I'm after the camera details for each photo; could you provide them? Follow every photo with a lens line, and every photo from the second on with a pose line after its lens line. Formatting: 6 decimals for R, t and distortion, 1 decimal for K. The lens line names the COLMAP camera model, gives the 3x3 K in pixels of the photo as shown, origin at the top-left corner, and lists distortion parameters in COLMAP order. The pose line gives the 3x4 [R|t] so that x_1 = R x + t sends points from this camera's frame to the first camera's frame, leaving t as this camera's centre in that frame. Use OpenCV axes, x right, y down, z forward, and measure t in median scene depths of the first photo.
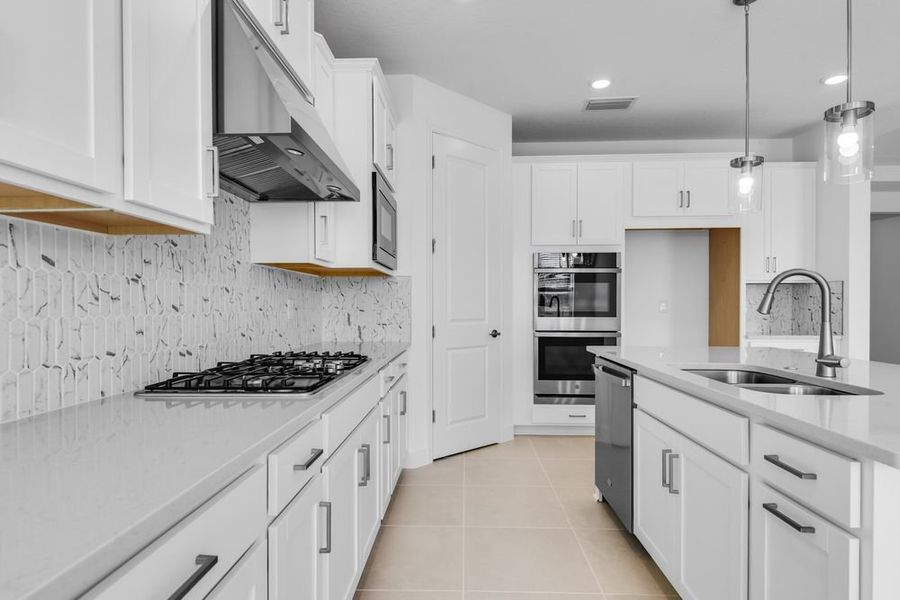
lens RADIAL K [[473.7, 0, 447.7], [0, 473.7, 307.9], [0, 0, 1]] dist [0.023787, -0.022455]
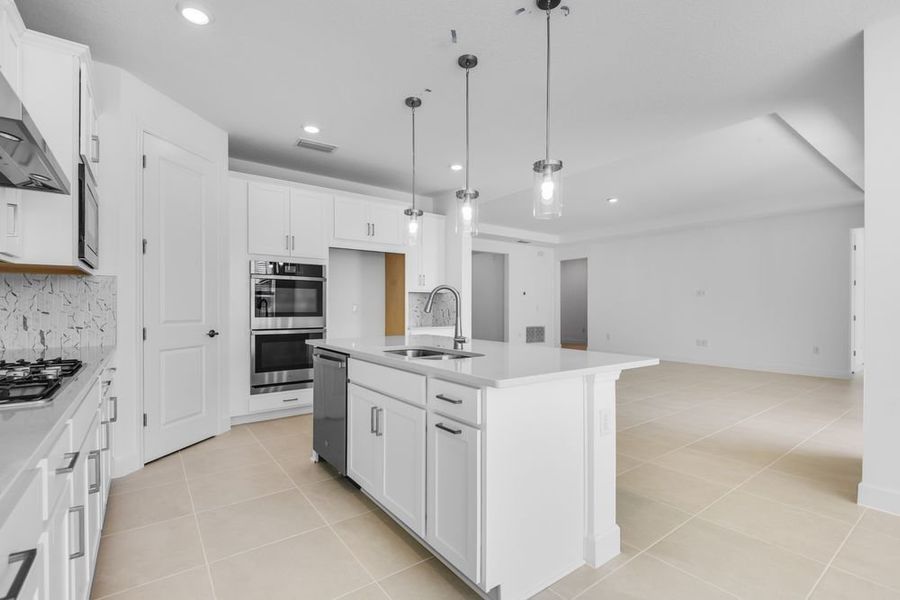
lens RADIAL K [[403.8, 0, 448.0], [0, 403.8, 307.8], [0, 0, 1]] dist [0.017610, -0.018114]
pose [[0.778588, -0.000670, 0.627536, -0.090967], [0.003063, 0.999992, -0.002732, 0.000691], [-0.627529, 0.004049, 0.778583, -0.065537]]
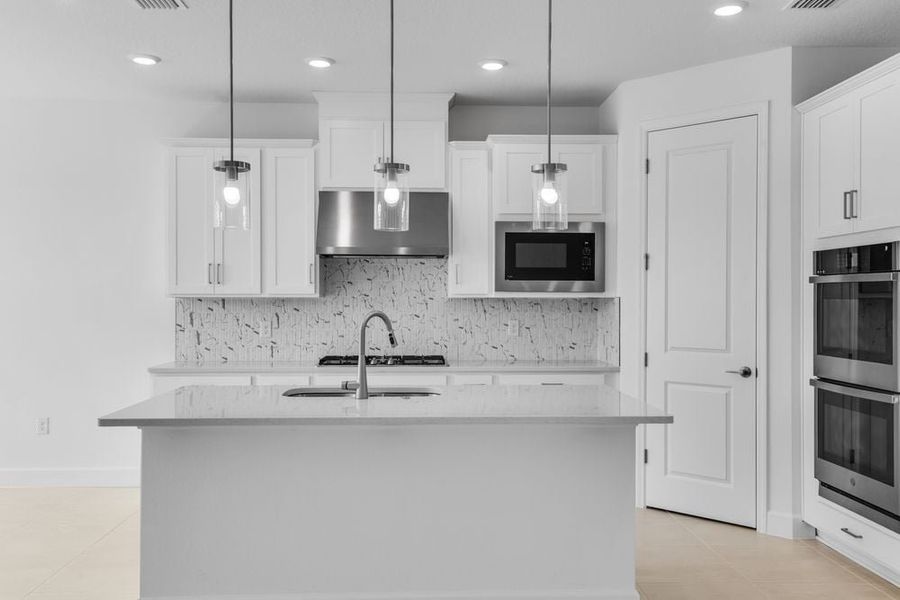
lens RADIAL K [[785.5, 0, 450.0], [0, 785.5, 300.0], [0, 0, 1]] dist [0.063232, -0.002469]
pose [[0.086844, -0.000499, -0.996222, 1.877544], [-0.008976, 0.999959, -0.001283, -0.073257], [0.996181, 0.009054, 0.086836, 0.687997]]
